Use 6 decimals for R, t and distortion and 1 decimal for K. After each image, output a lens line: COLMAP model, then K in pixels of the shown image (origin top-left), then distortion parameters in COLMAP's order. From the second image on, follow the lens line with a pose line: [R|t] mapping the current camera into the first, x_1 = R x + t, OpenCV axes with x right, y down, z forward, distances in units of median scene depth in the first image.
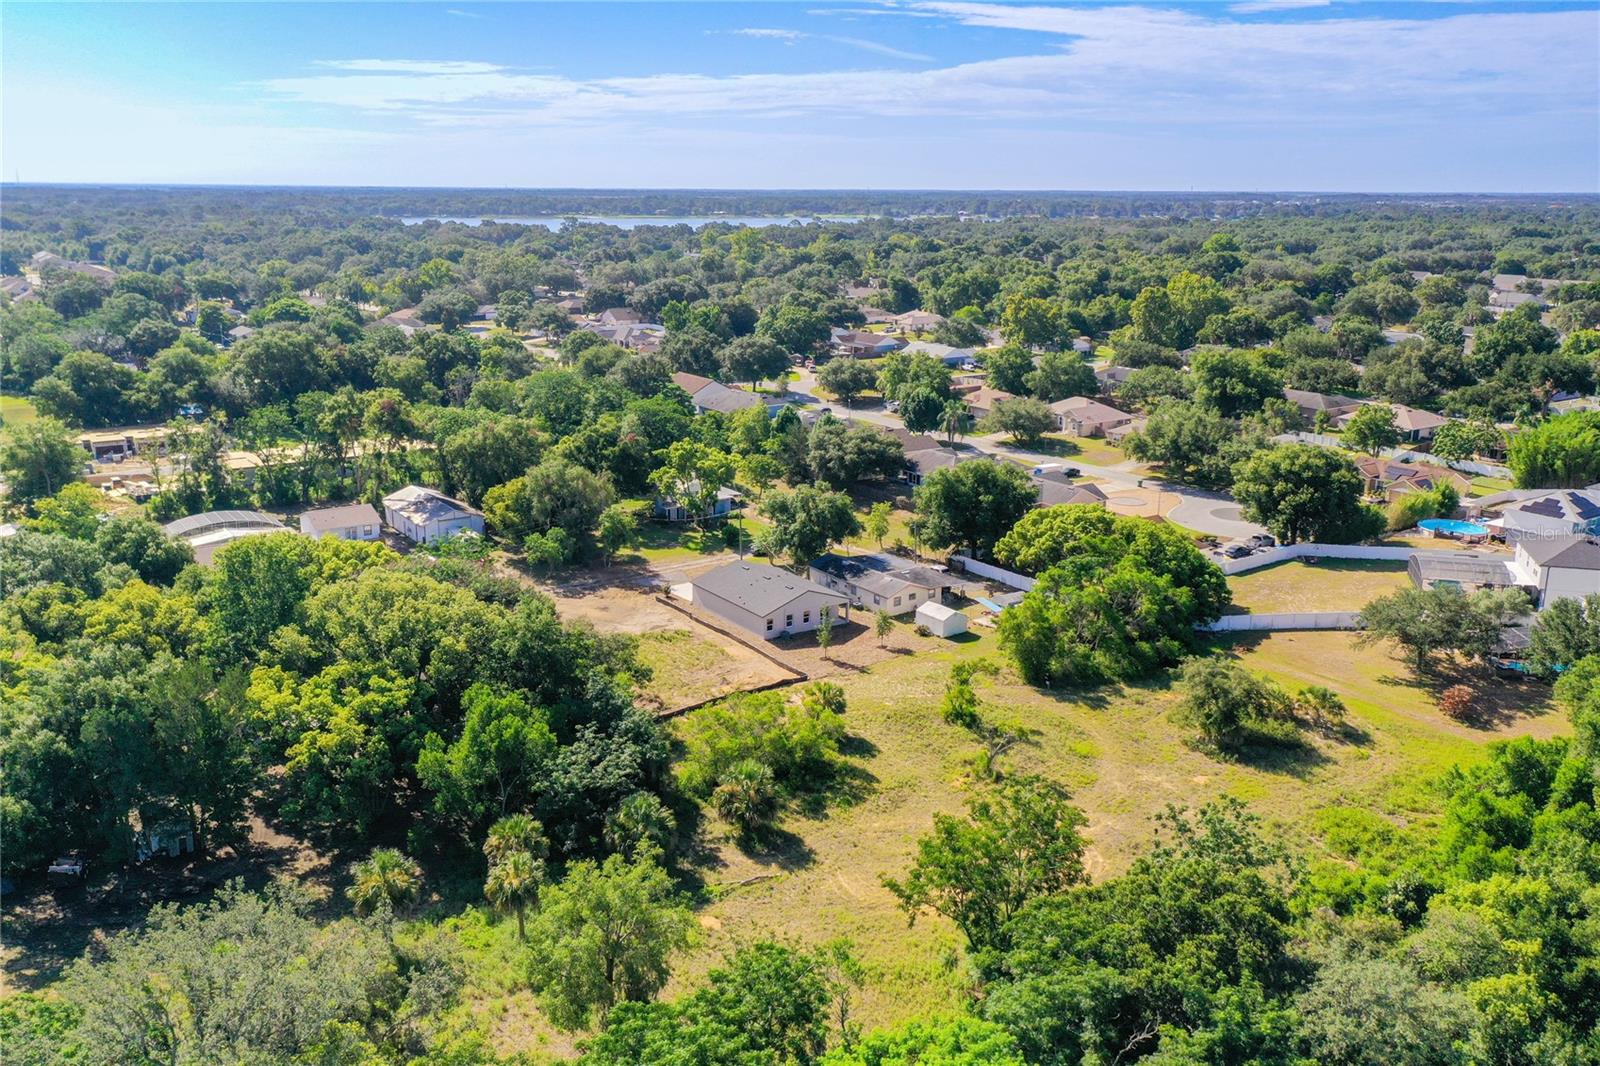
lens RADIAL K [[1300.1, 0, 800.0], [0, 1300.1, 533.0], [0, 0, 1]] dist [0.006047, 0.002002]
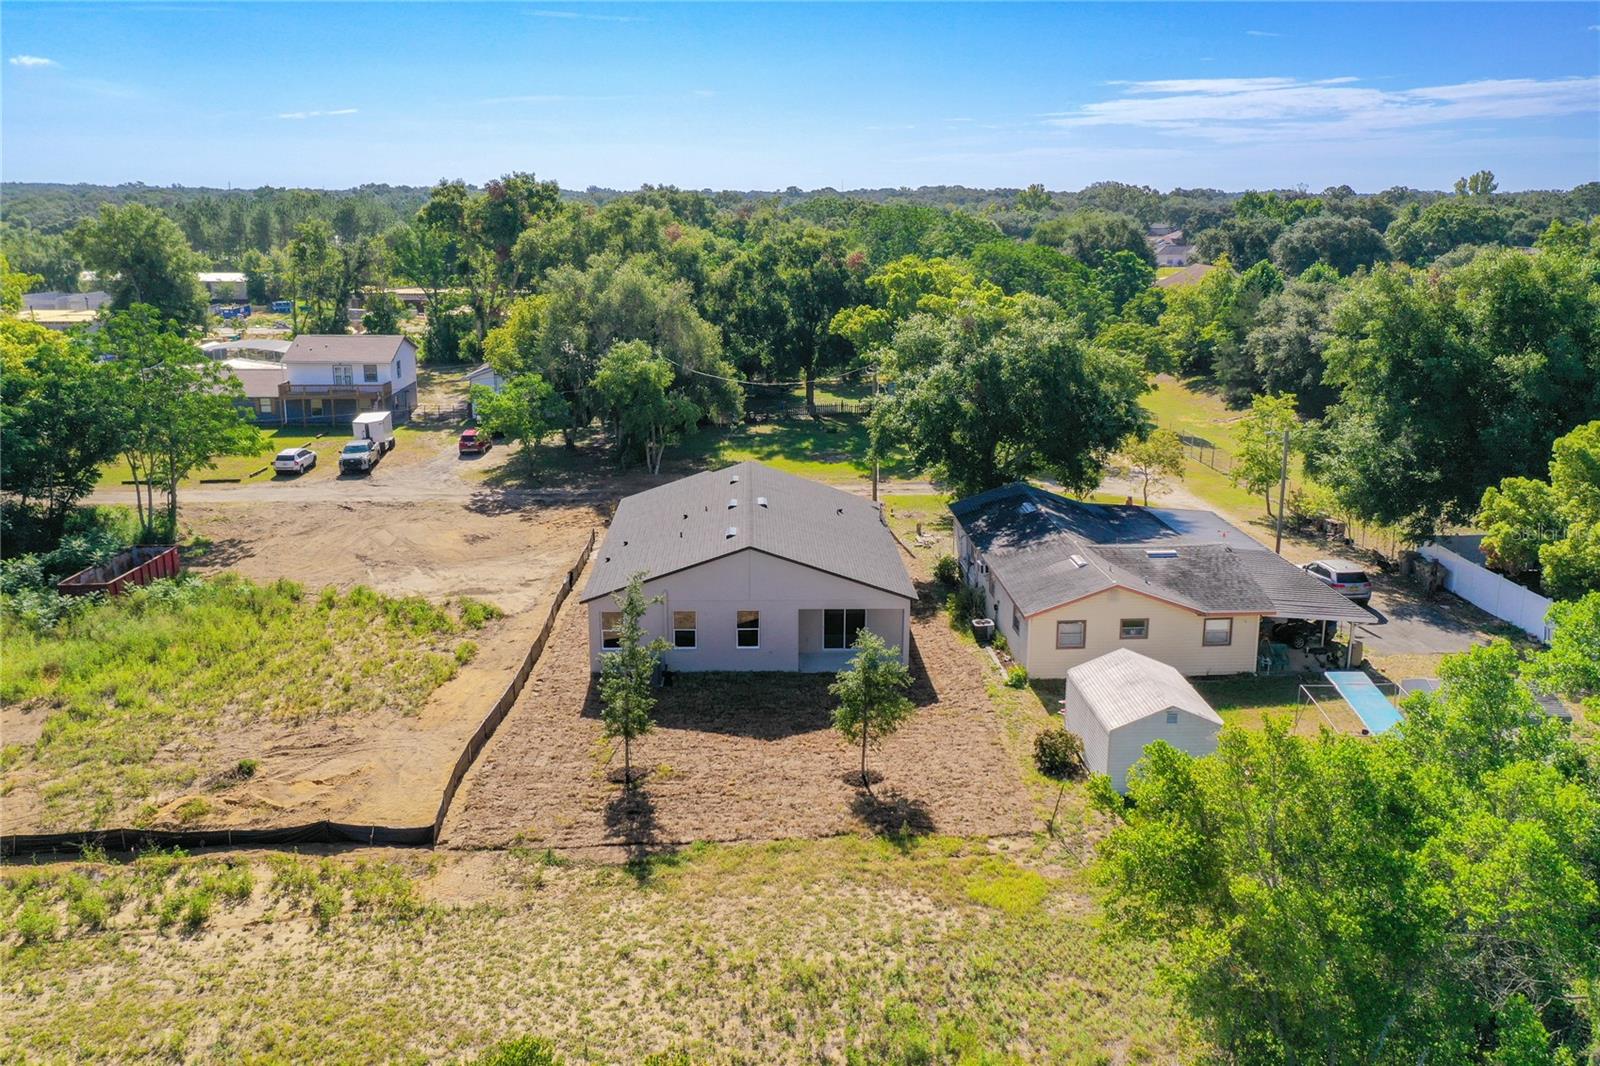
lens RADIAL K [[1285.1, 0, 804.7], [0, 1285.1, 492.8], [0, 0, 1]] dist [0.006143, 0.006951]
pose [[0.847349, 0.116434, -0.518115, 0.176235], [-0.134599, 0.990897, 0.002552, 0.027819], [0.513696, 0.067575, 0.855307, 0.721255]]
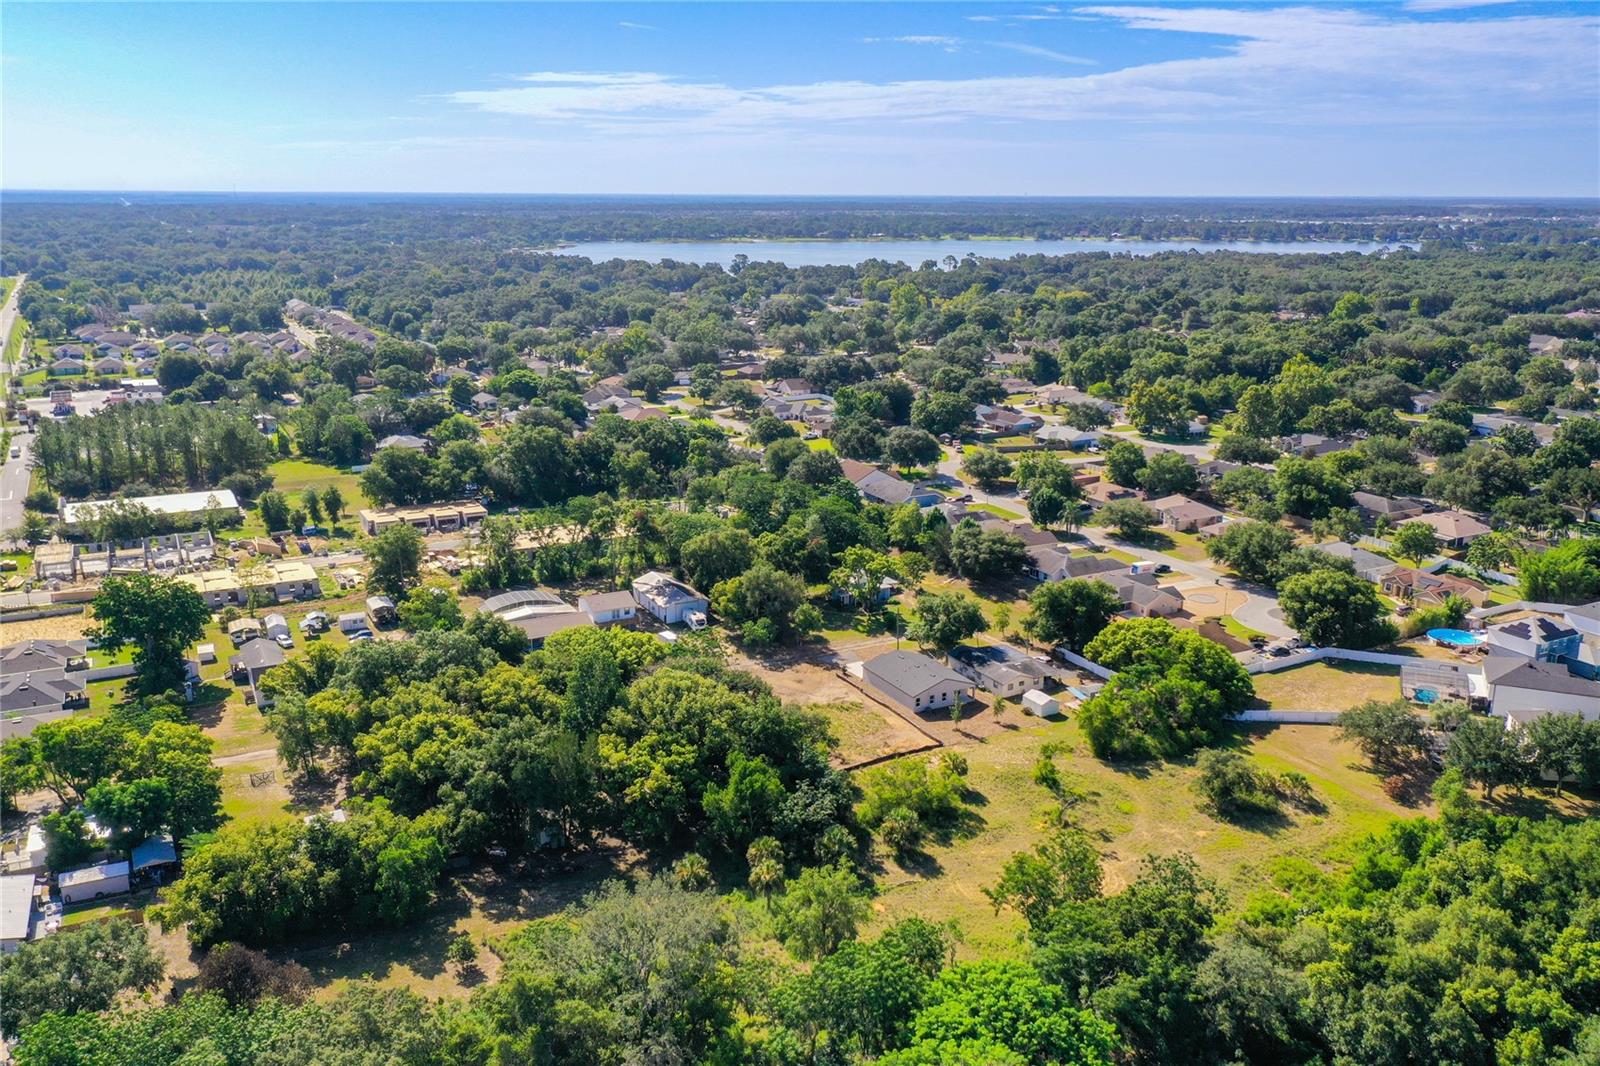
lens RADIAL K [[1273.5, 0, 800.0], [0, 1273.5, 533.0], [0, 0, 1]] dist [0.005860, -0.000157]
pose [[0.992951, 0.025468, -0.115761, 0.005018], [-0.025642, 0.999671, -0.000018, -0.107575], [0.115723, 0.002986, 0.993277, -0.385101]]
